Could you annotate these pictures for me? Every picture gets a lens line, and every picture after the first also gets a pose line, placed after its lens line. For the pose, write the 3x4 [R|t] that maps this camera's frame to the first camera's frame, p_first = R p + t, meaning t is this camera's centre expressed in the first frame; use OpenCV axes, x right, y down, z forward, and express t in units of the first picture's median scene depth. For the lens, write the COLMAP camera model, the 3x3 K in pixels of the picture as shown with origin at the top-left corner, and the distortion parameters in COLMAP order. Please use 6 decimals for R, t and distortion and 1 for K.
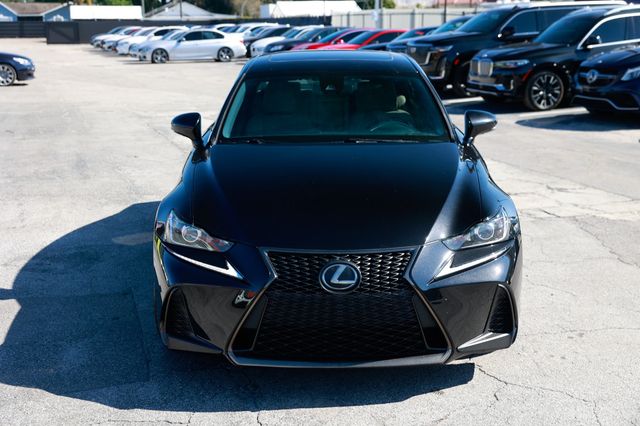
lens RADIAL K [[885.0, 0, 318.6], [0, 885.0, 213.8], [0, 0, 1]] dist [0.126253, 0.000000]
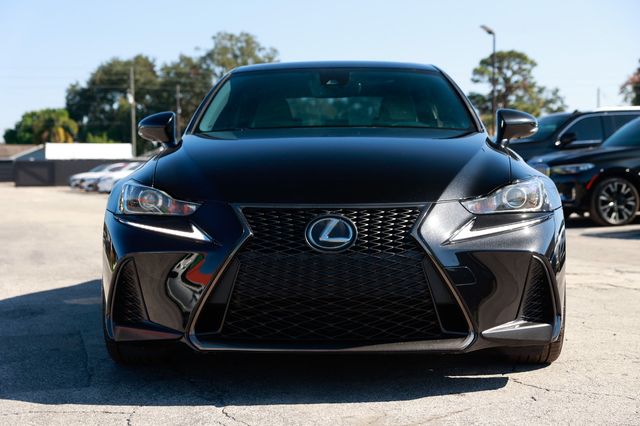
lens RADIAL K [[1095.1, 0, 321.0], [0, 1095.1, 212.0], [0, 0, 1]] dist [0.241046, 0.000000]
pose [[0.999717, 0.004027, -0.023431, 0.035819], [-0.008357, 0.982180, -0.187756, 0.222574], [0.022258, 0.187899, 0.981936, 0.021784]]
